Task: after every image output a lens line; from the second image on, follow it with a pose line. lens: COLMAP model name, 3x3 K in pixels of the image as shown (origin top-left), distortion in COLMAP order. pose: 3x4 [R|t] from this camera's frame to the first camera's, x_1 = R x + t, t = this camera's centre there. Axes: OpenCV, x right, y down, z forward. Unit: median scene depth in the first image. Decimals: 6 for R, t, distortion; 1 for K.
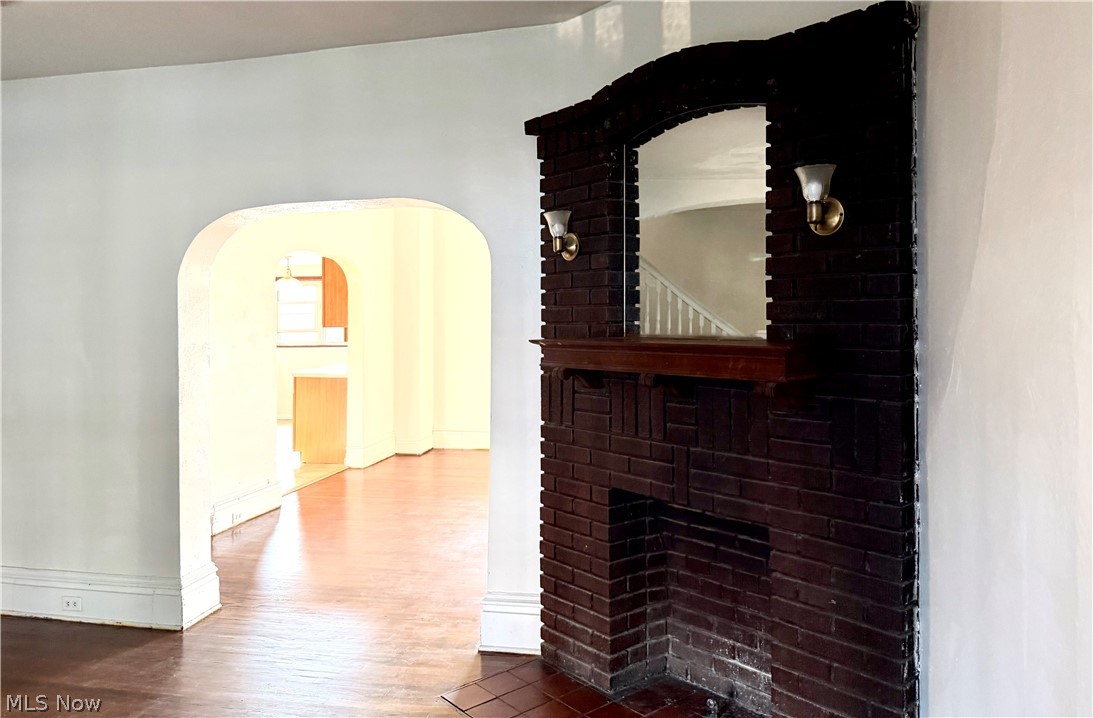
lens RADIAL K [[787.7, 0, 546.3], [0, 787.7, 358.3], [0, 0, 1]] dist [-0.034970, -0.004994]
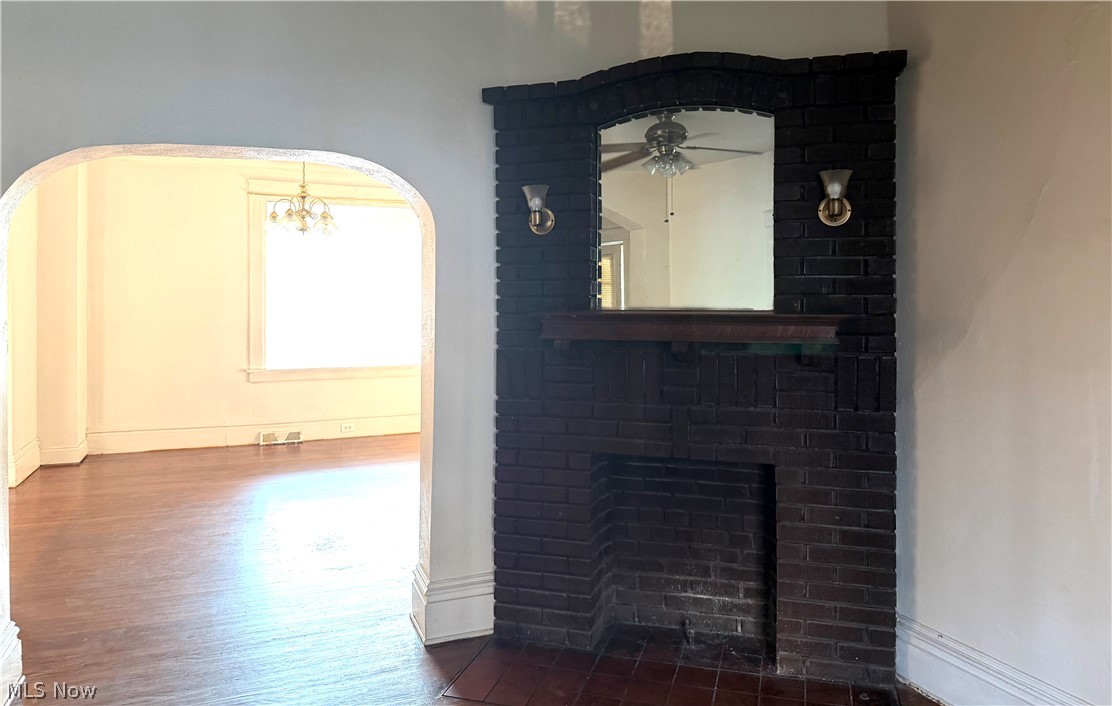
lens RADIAL K [[778.4, 0, 555.8], [0, 778.4, 346.0], [0, 0, 1]] dist [0.006004, 0.001484]
pose [[0.828020, -0.024759, 0.560152, -0.530221], [0.022035, 0.999690, 0.011614, 0.008000], [-0.560266, 0.002727, 0.828308, 0.158877]]
